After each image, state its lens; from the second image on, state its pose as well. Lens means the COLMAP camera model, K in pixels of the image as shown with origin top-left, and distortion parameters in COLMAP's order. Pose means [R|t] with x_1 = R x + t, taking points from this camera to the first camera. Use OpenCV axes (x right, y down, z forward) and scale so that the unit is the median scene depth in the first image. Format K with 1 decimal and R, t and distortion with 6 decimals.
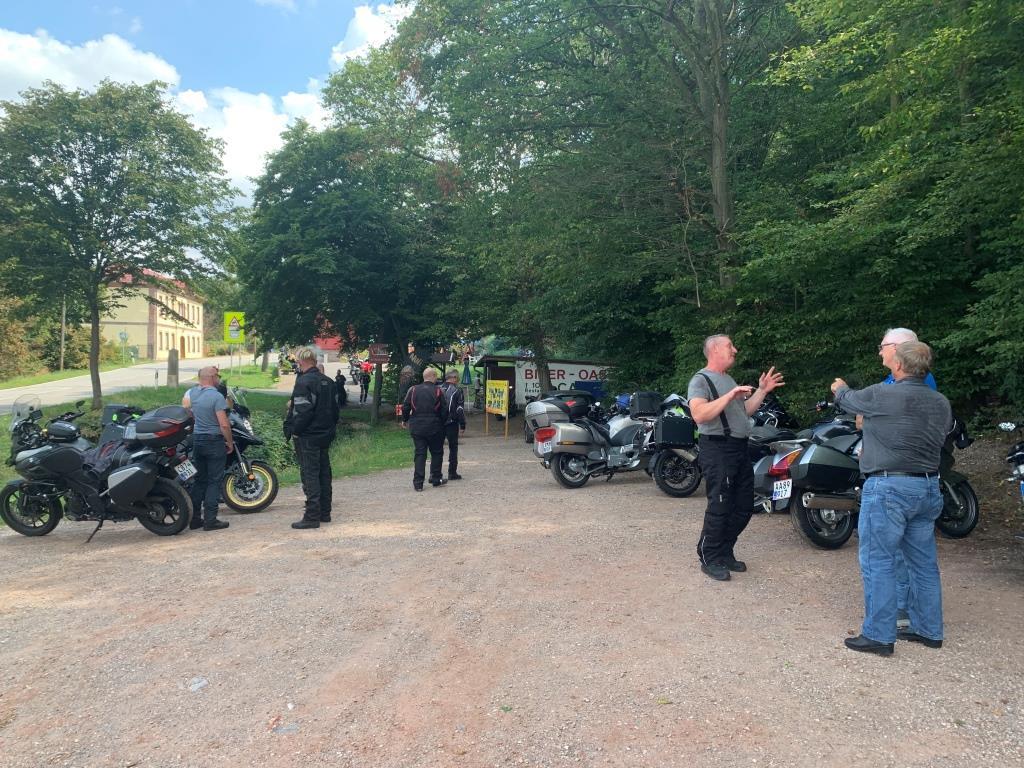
lens RADIAL K [[778.1, 0, 509.0], [0, 778.1, 386.7], [0, 0, 1]] dist [0.077618, -0.116606]
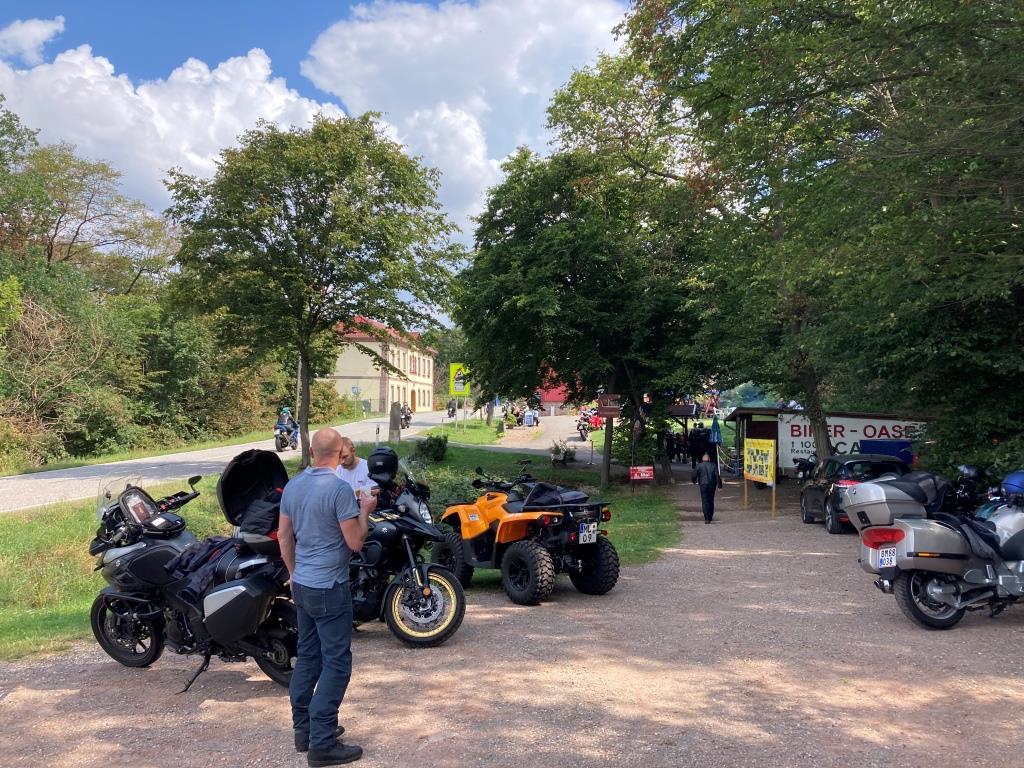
lens RADIAL K [[844.7, 0, 500.4], [0, 844.7, 377.7], [0, 0, 1]] dist [0.000744, -0.008675]
pose [[0.957497, -0.015044, -0.288051, -0.019732], [-0.006838, 0.997175, -0.074807, -0.004814], [0.288362, 0.073597, 0.954689, 0.109254]]
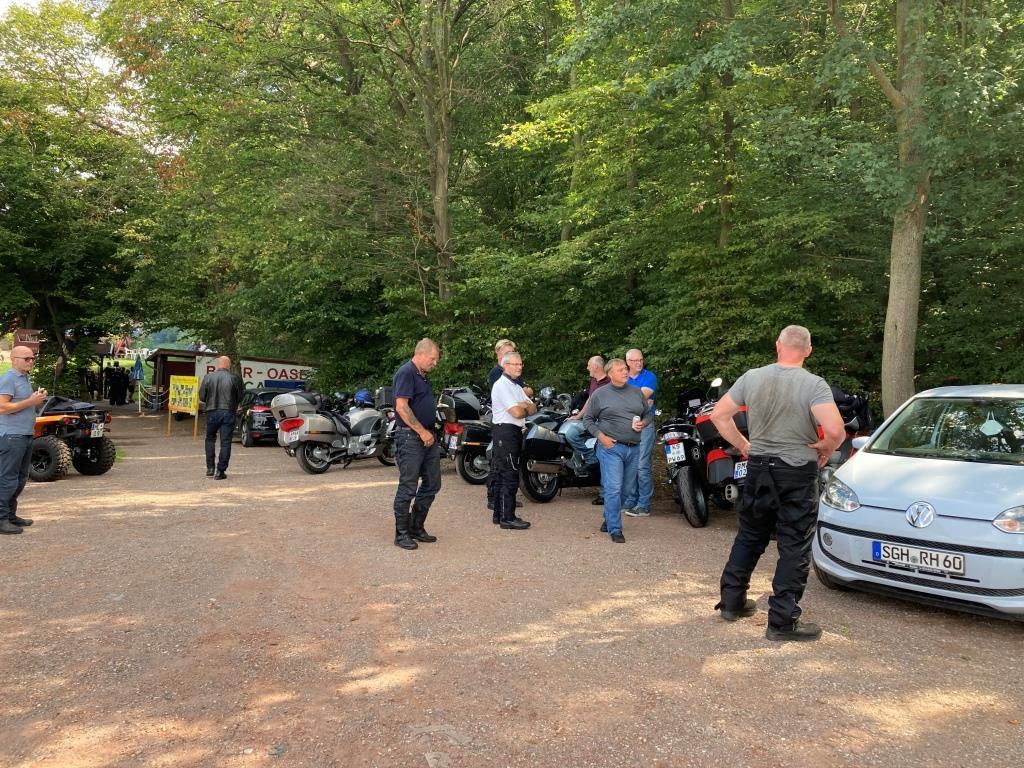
lens RADIAL K [[844.7, 0, 500.4], [0, 844.7, 377.7], [0, 0, 1]] dist [0.000744, -0.008675]
pose [[0.923961, 0.032552, 0.381099, -0.055337], [-0.026490, 0.999425, -0.021143, 0.005469], [-0.381568, 0.009440, 0.924293, -0.080709]]
